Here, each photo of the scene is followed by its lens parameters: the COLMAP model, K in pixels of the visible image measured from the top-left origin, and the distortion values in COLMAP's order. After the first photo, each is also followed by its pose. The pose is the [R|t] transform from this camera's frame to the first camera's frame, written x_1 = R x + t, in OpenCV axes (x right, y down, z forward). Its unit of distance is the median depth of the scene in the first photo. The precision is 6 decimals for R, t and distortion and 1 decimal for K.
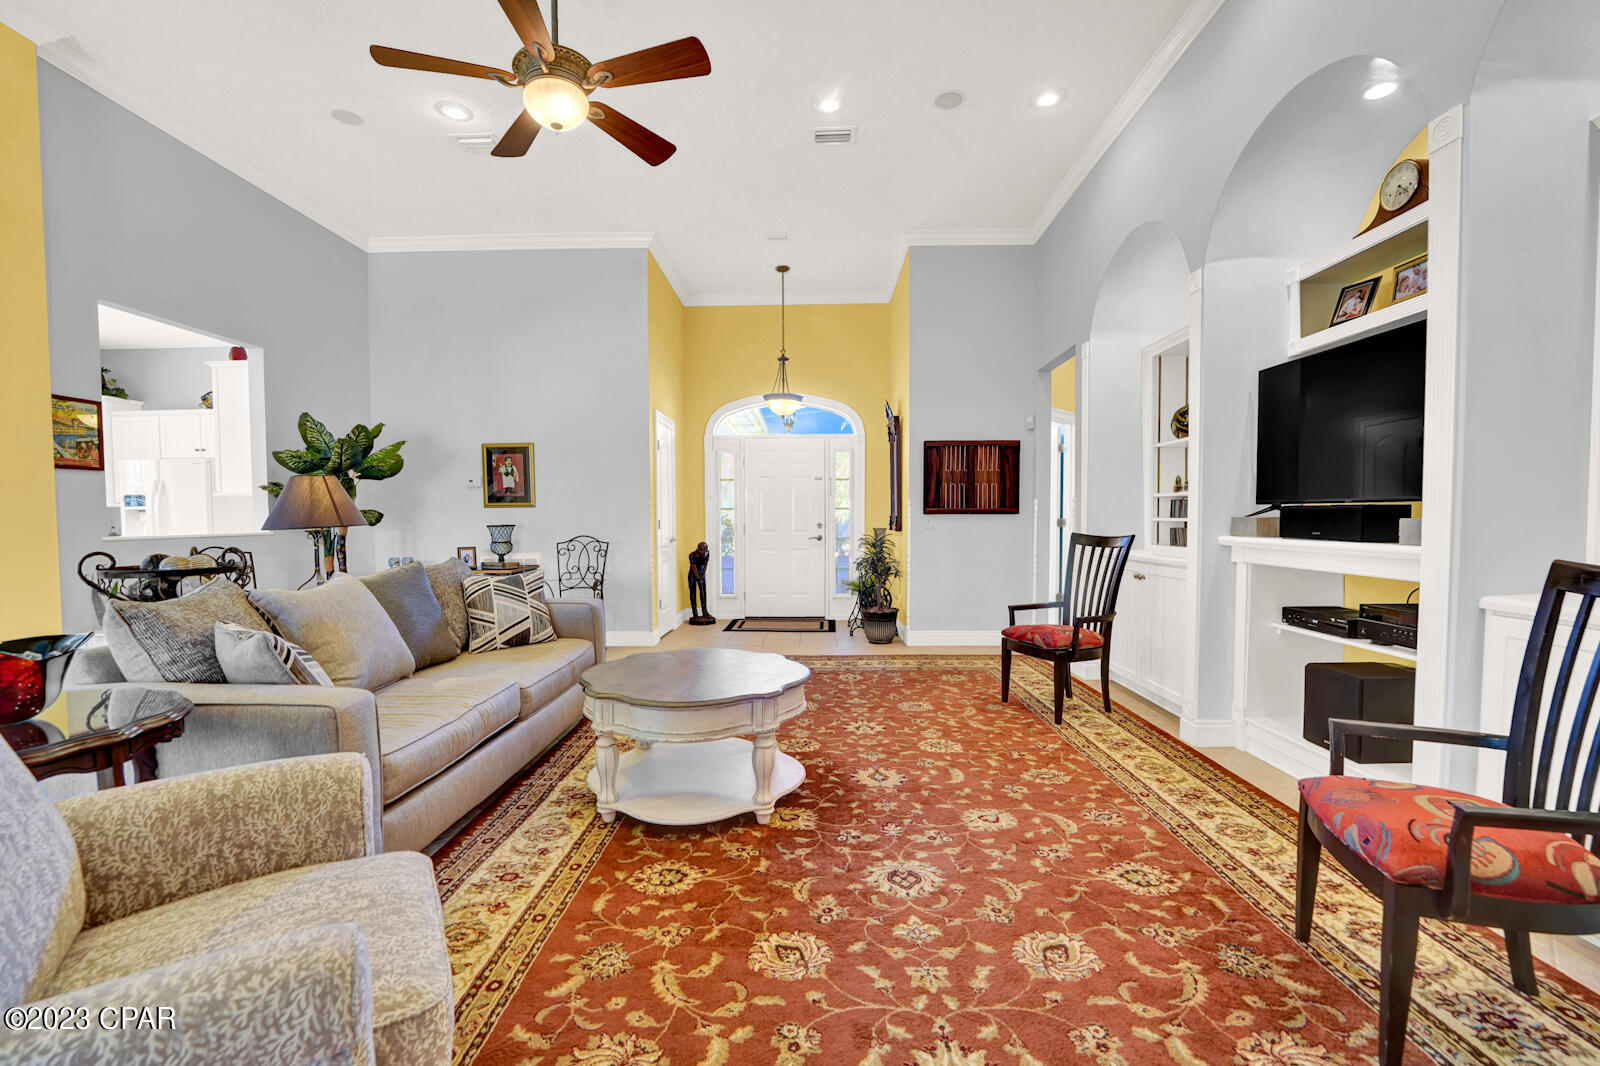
lens RADIAL K [[654.1, 0, 795.1], [0, 654.1, 545.0], [0, 0, 1]] dist [-0.030787, 0.004273]
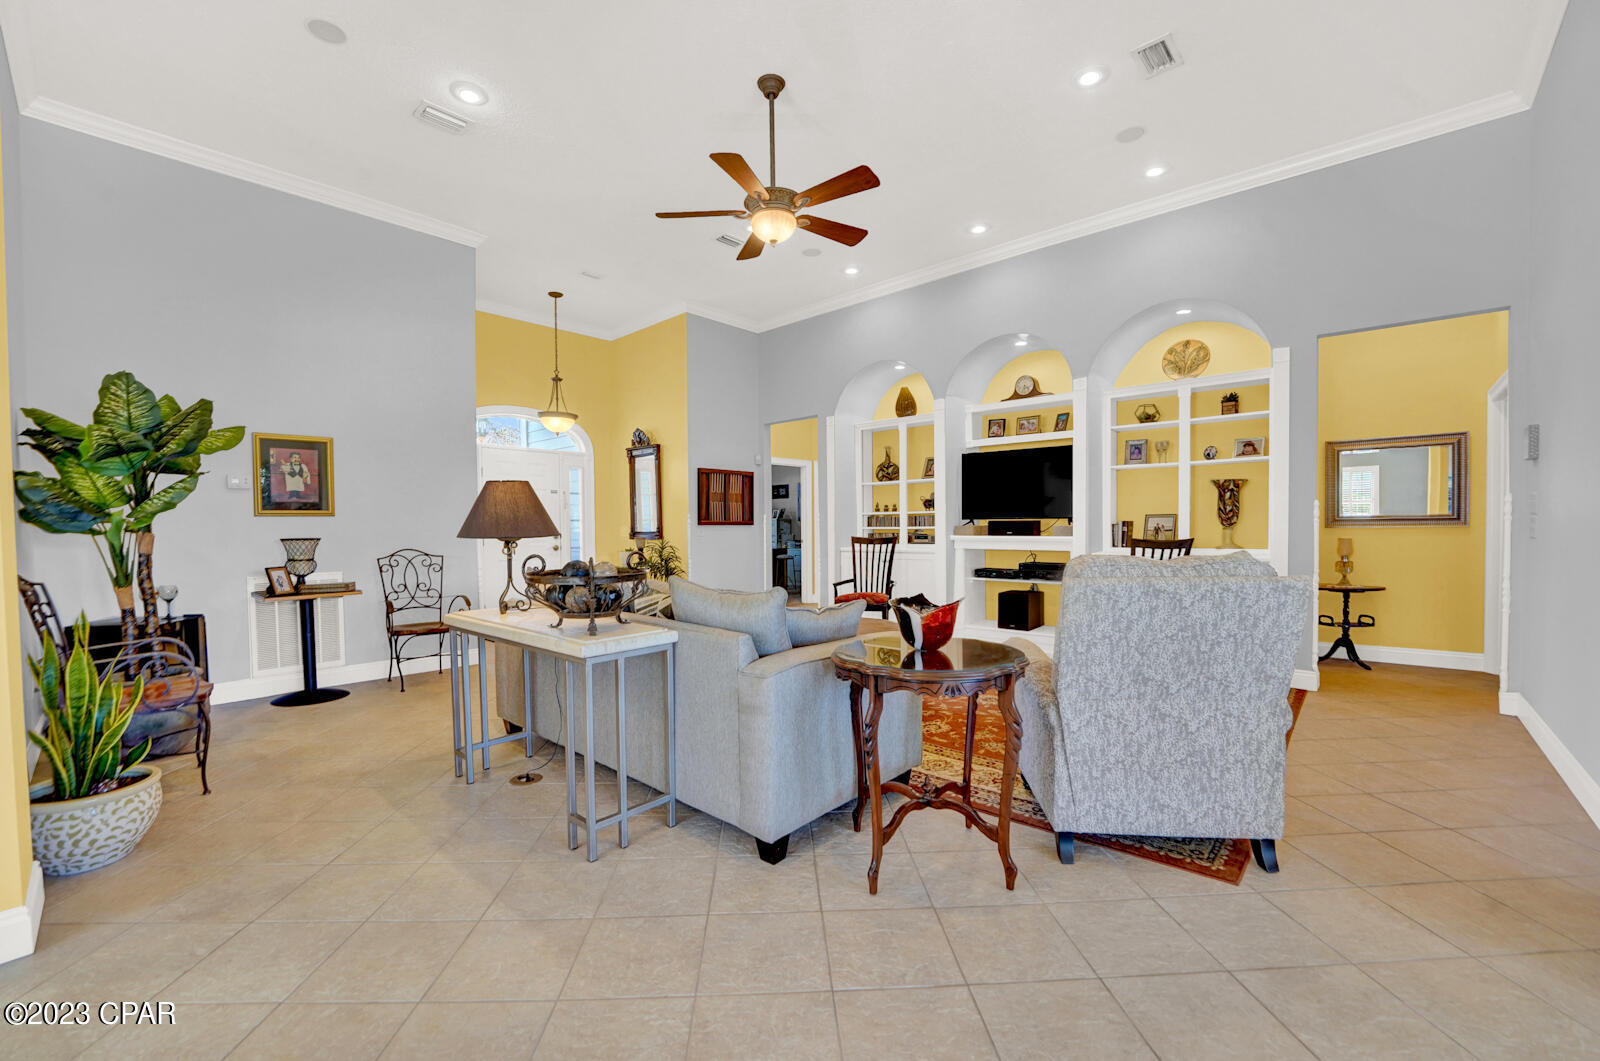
lens RADIAL K [[650.2, 0, 784.6], [0, 650.2, 543.6], [0, 0, 1]] dist [-0.020997, 0.000303]
pose [[0.664476, -0.019848, 0.747046, -1.017171], [0.036713, 0.999307, -0.006105, 0.003646], [-0.746407, 0.031483, 0.664744, 0.059009]]
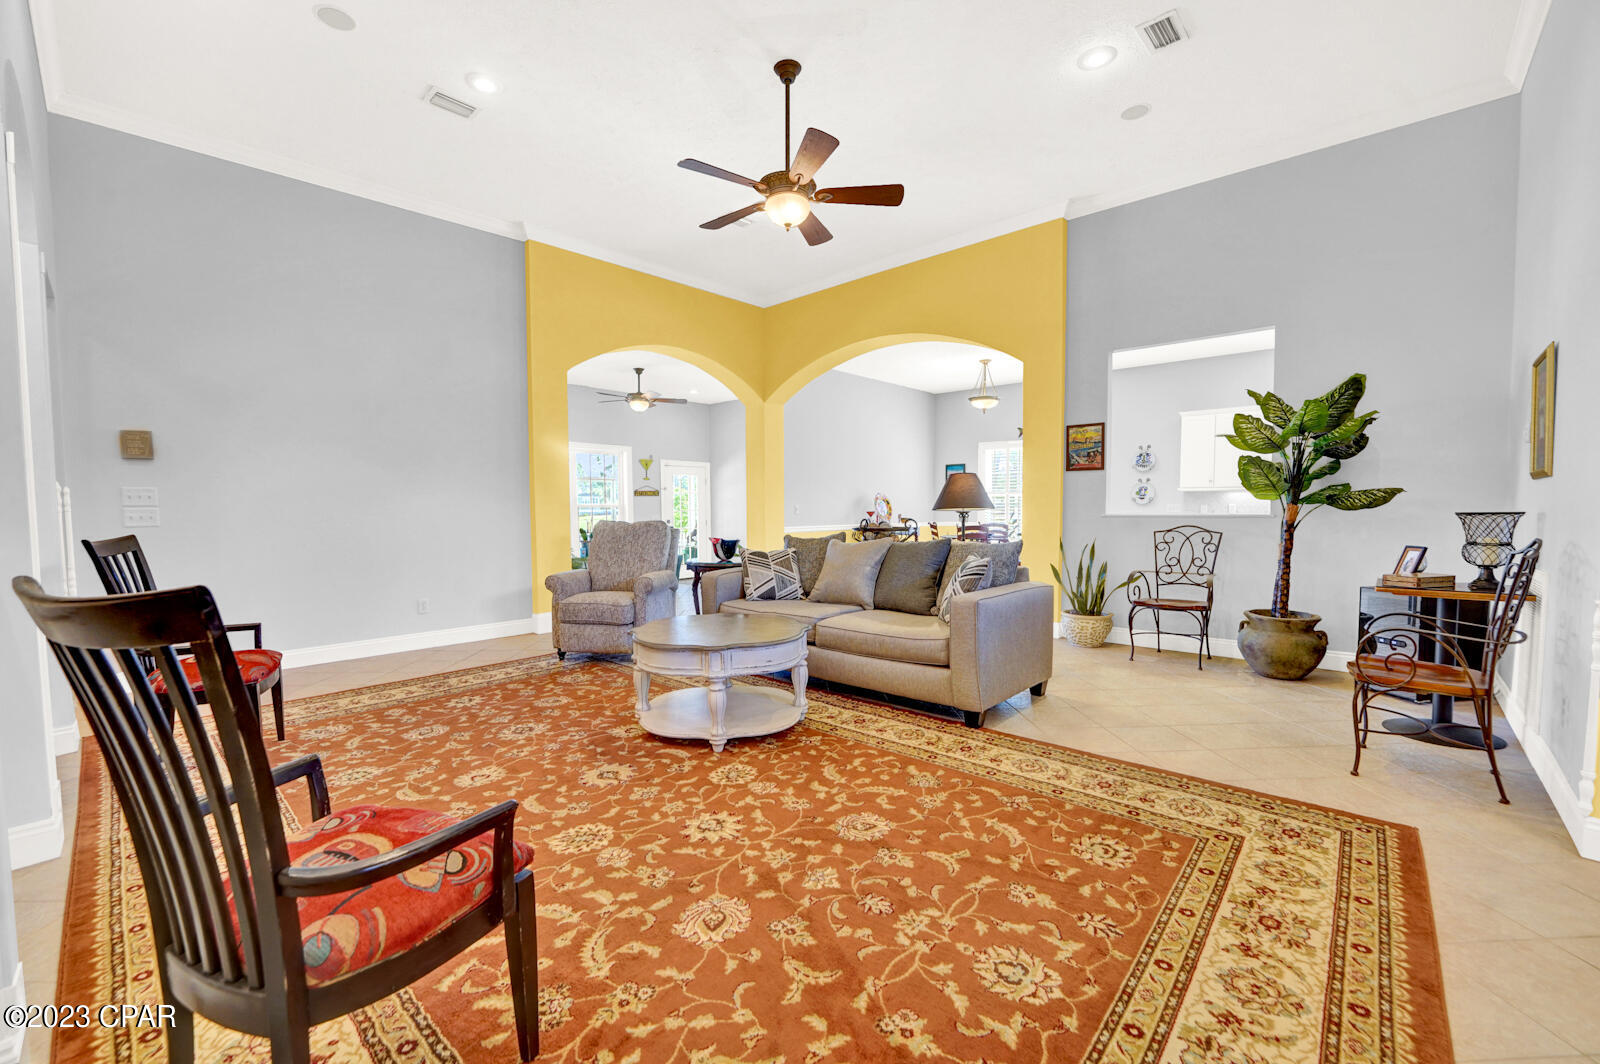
lens RADIAL K [[654.1, 0, 795.1], [0, 654.1, 544.0], [0, 0, 1]] dist [-0.030787, 0.004273]
pose [[-0.660498, 0.051787, -0.749040, 0.516423], [-0.020863, 0.995967, 0.087256, -0.060181], [0.750538, 0.073260, -0.656754, 1.441912]]
